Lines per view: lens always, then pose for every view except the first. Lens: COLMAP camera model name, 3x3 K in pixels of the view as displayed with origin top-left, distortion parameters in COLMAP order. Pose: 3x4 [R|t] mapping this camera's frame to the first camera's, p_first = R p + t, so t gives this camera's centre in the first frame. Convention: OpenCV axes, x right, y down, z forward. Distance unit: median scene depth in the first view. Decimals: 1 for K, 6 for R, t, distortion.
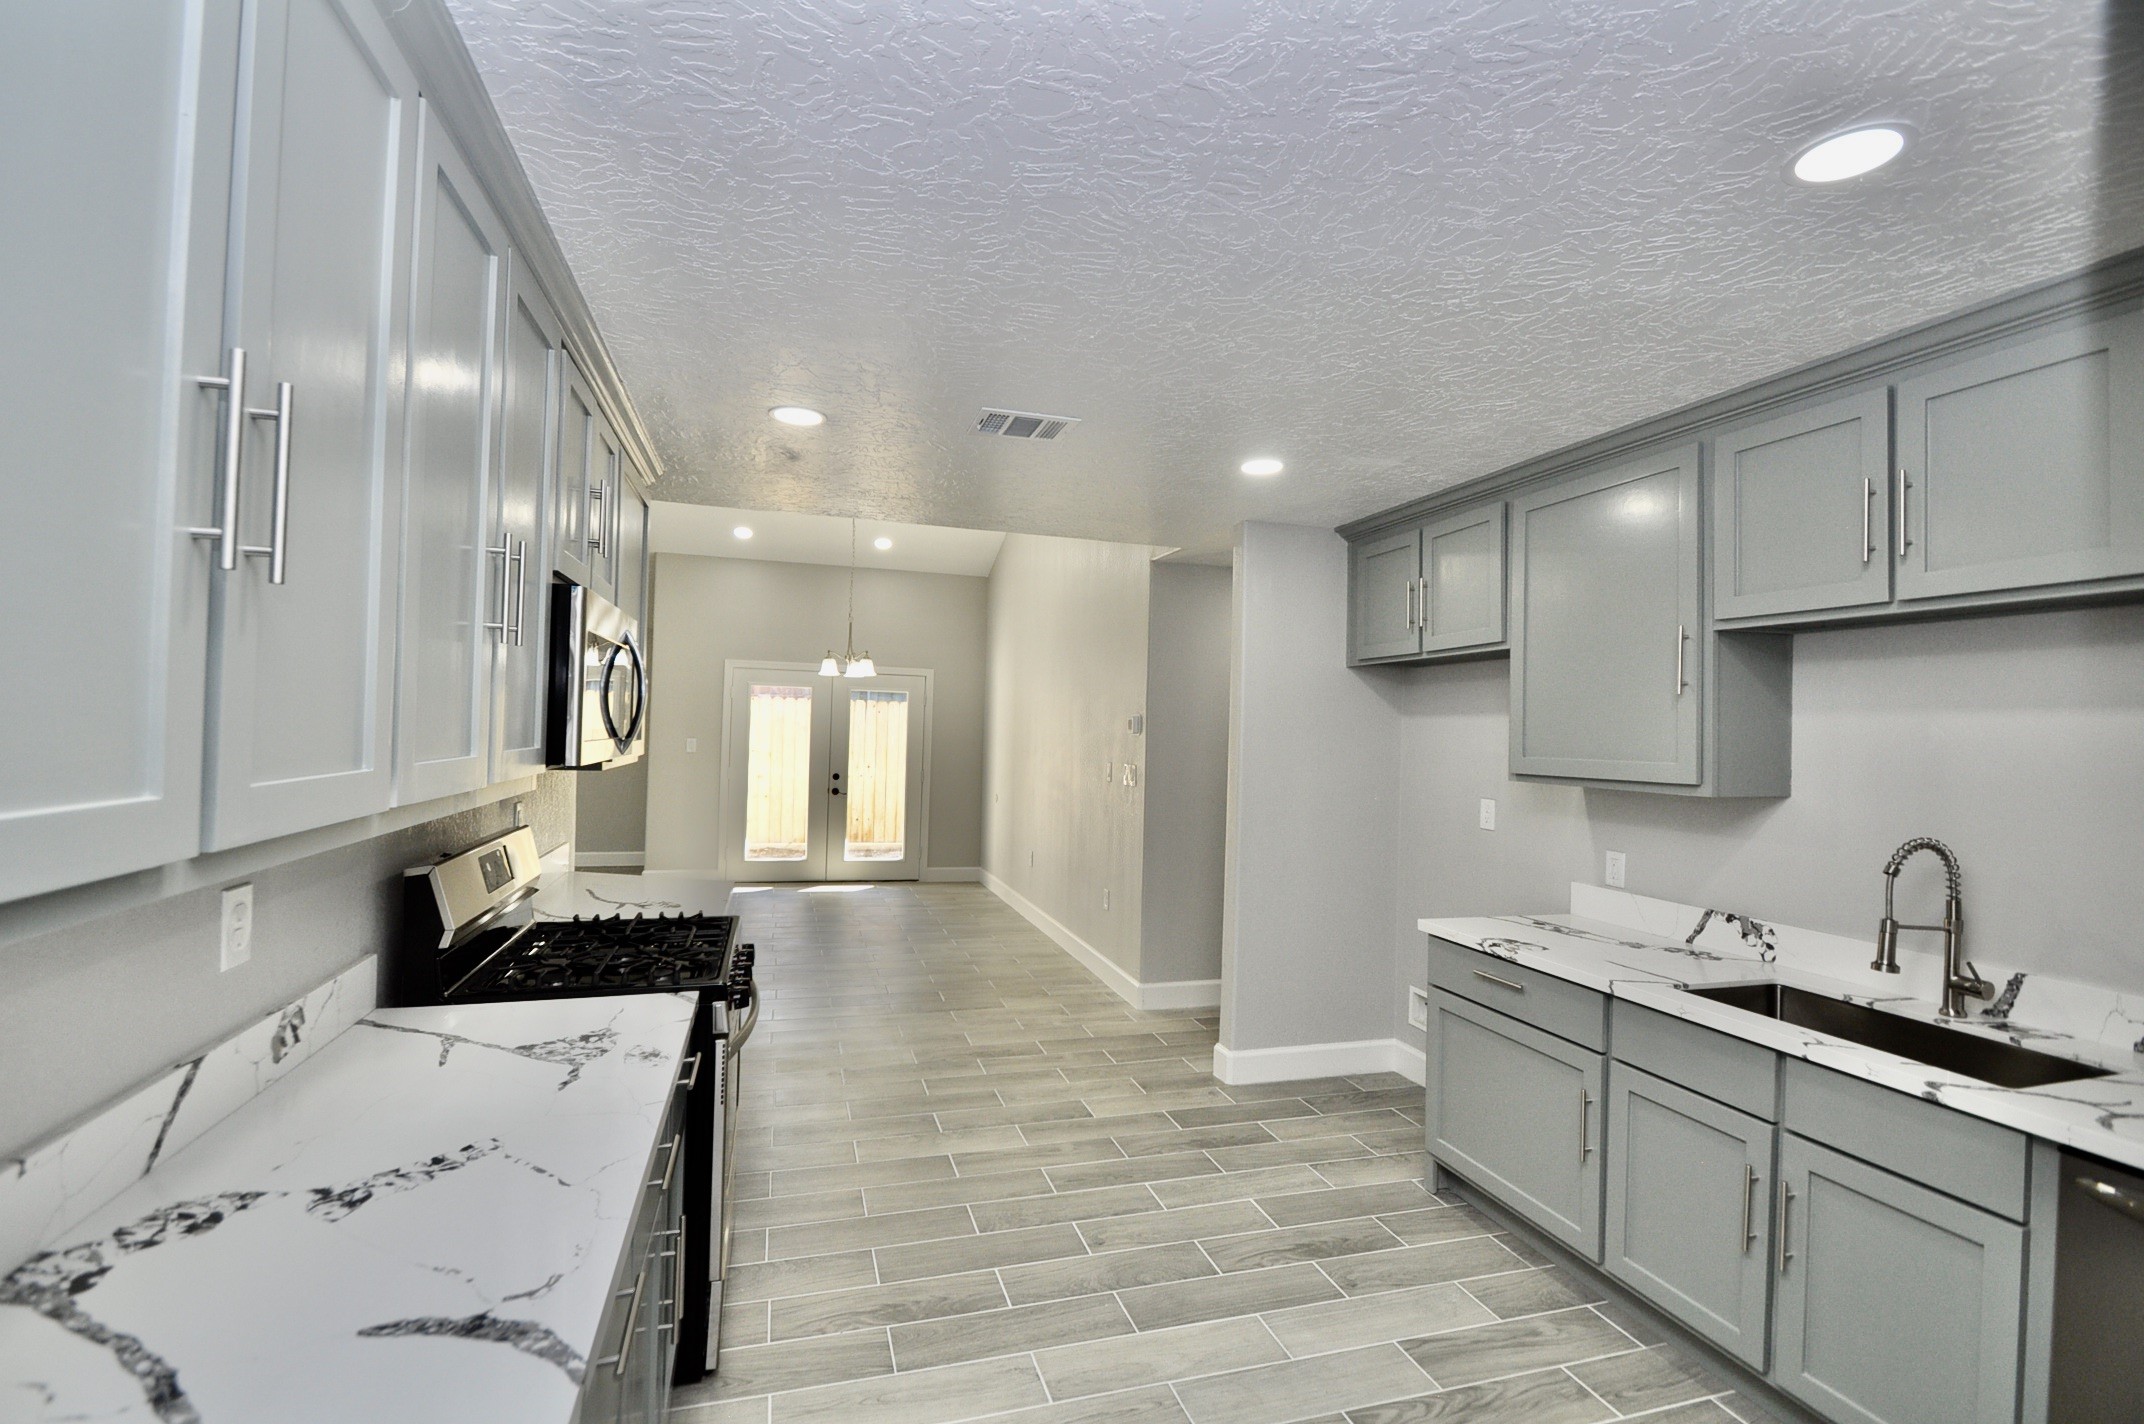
lens RADIAL K [[943.9, 0, 1061.8], [0, 943.9, 711.8], [0, 0, 1]] dist [-0.013253, -0.004733]
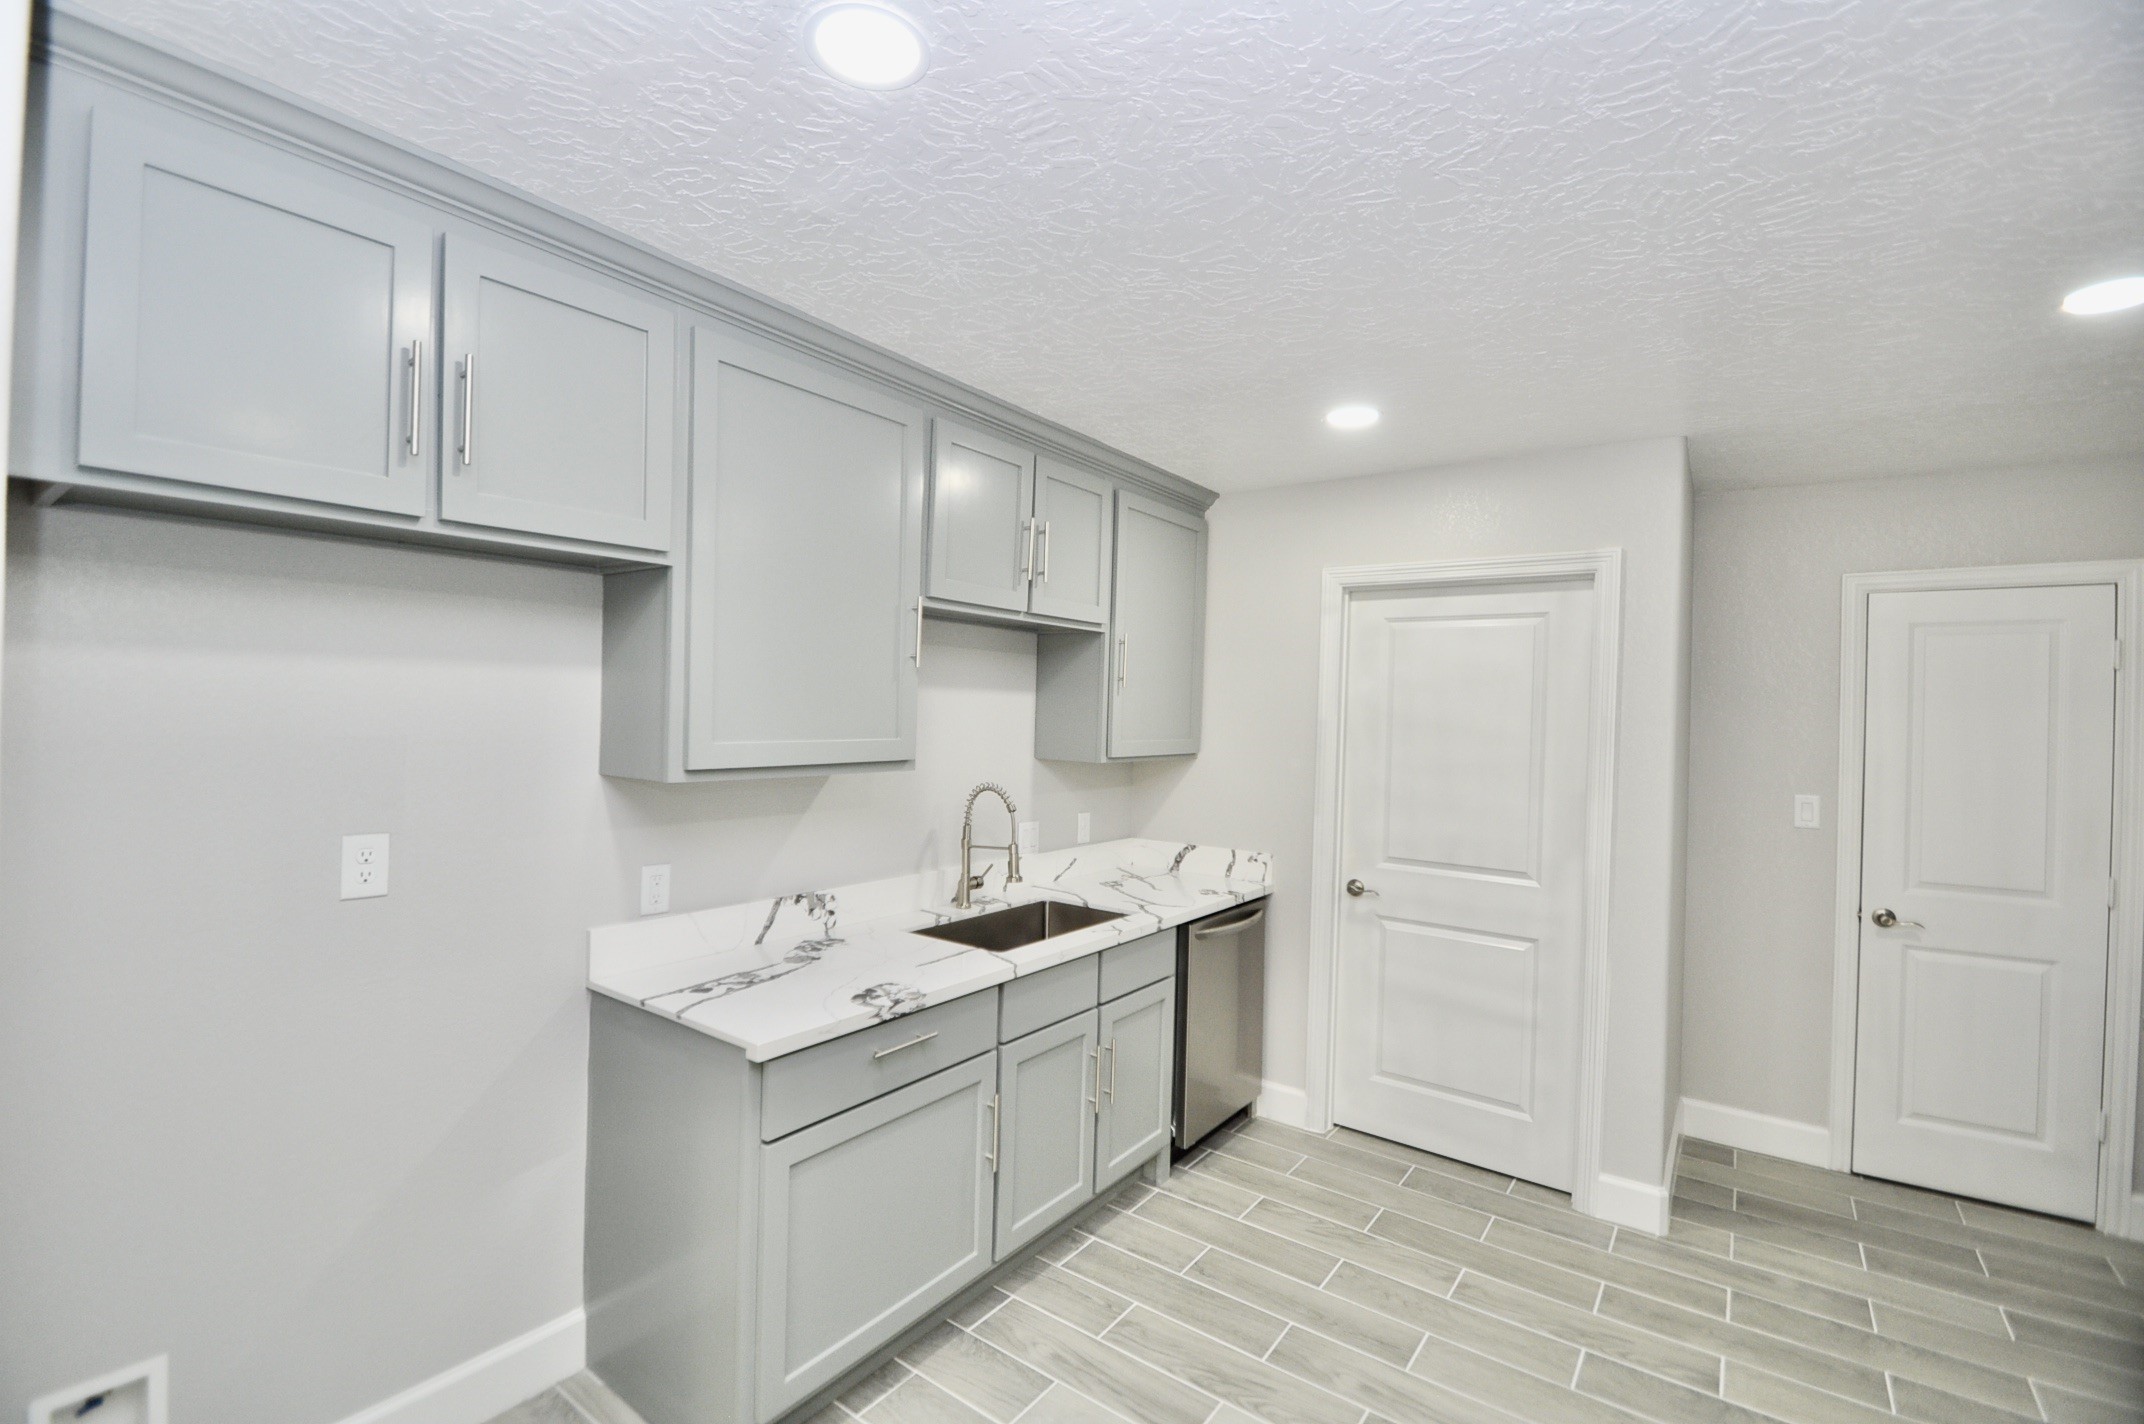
lens RADIAL K [[943.9, 0, 1062.4], [0, 943.9, 711.1], [0, 0, 1]] dist [-0.013253, -0.004733]
pose [[-0.595612, -0.040304, 0.802261, -0.195060], [-0.052445, 0.998561, 0.011230, 0.009124], [-0.801559, -0.035385, -0.596868, 1.387009]]
